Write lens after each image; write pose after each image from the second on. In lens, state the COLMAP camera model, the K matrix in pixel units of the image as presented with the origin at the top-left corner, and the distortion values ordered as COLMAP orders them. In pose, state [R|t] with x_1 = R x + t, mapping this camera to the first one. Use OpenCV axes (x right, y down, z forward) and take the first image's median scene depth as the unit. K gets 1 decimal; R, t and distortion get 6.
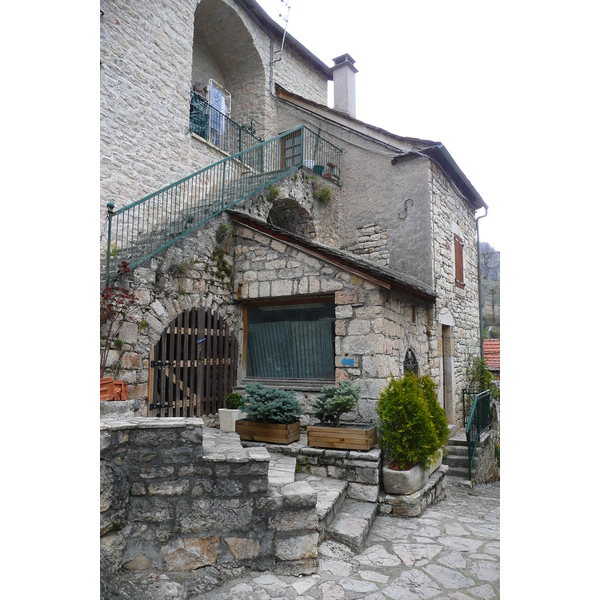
lens RADIAL K [[503.6, 0, 300.0], [0, 503.6, 300.0], [0, 0, 1]] dist [-0.002641, -0.001147]
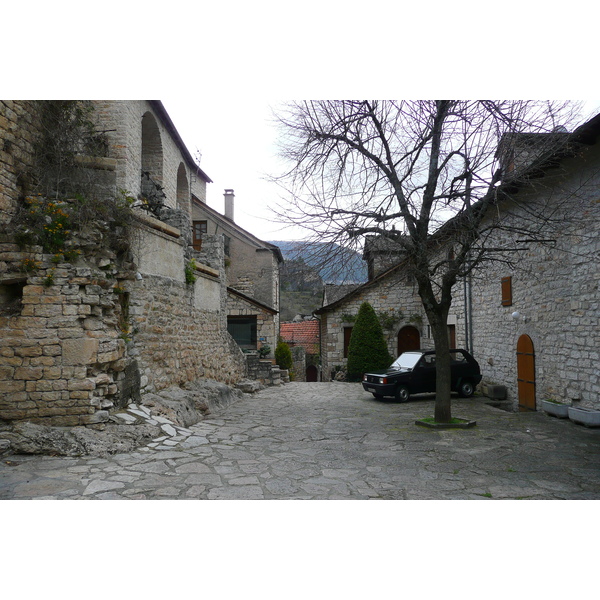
lens RADIAL K [[503.6, 0, 300.0], [0, 503.6, 300.0], [0, 0, 1]] dist [-0.002641, -0.001147]
pose [[0.869735, 0.026480, 0.492808, -0.779529], [-0.052811, 0.997820, 0.039588, -0.156711], [-0.490685, -0.060457, 0.869237, -1.114239]]
